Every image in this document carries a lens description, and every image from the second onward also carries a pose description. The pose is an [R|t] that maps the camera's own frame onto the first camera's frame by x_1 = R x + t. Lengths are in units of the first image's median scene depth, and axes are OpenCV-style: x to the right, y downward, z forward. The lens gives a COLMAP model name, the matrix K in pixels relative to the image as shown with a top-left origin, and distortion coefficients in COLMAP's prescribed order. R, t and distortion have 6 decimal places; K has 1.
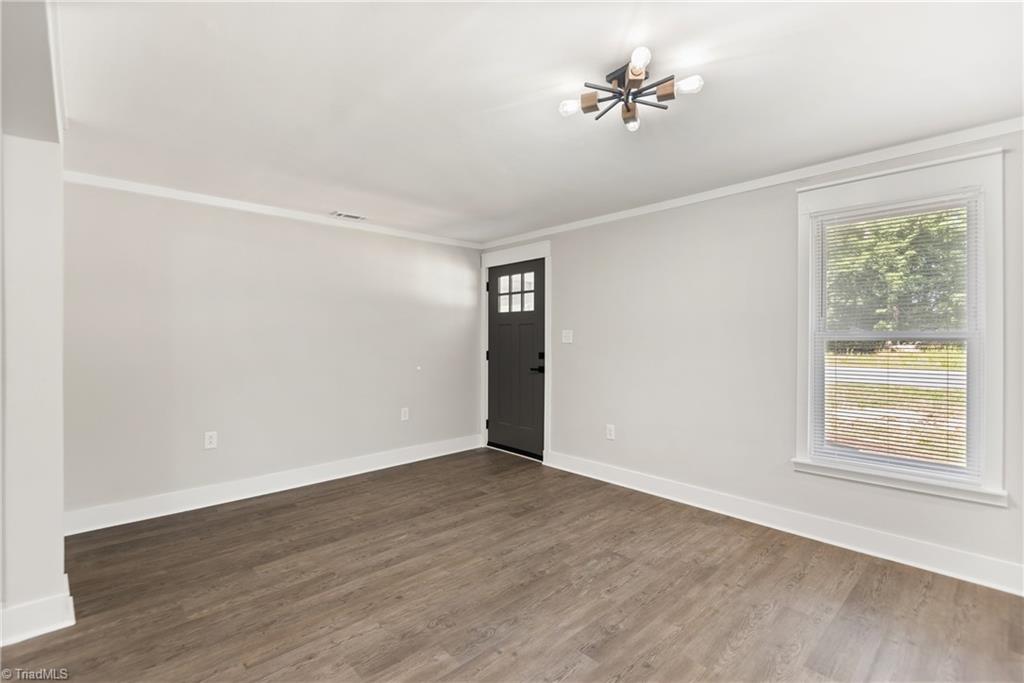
lens RADIAL K [[462.3, 0, 511.2], [0, 462.3, 339.2], [0, 0, 1]] dist [0.011488, -0.005410]
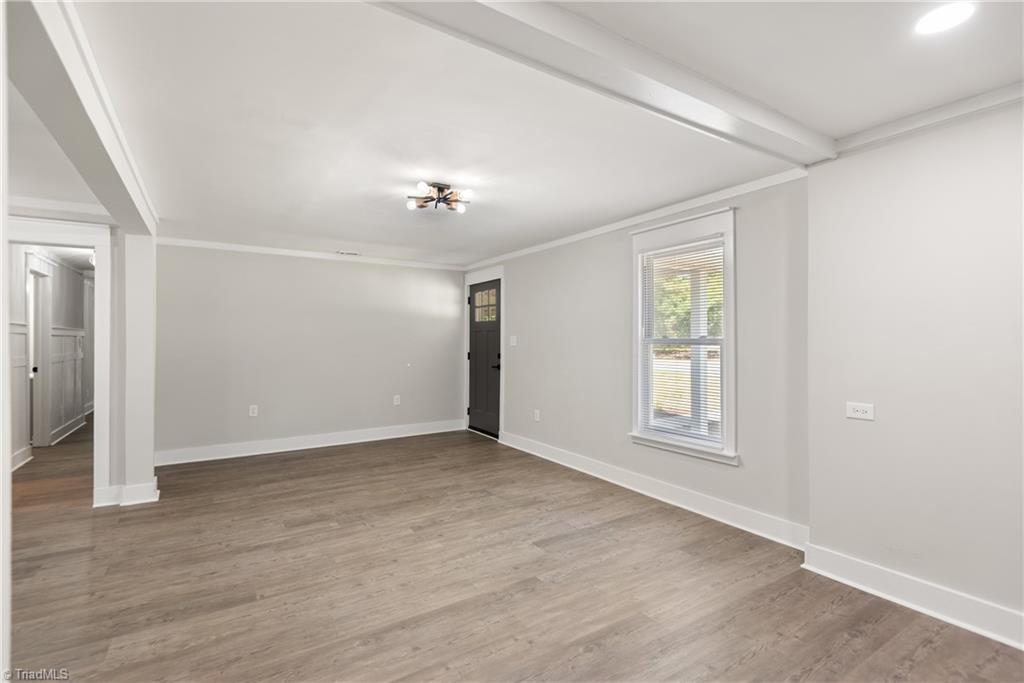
lens RADIAL K [[462.3, 0, 509.9], [0, 462.3, 342.6], [0, 0, 1]] dist [0.011488, -0.005410]
pose [[0.984654, 0.000610, -0.174519, 0.321280], [-0.000401, 0.999999, 0.001232, -0.002886], [0.174520, -0.001143, 0.984653, -0.241048]]
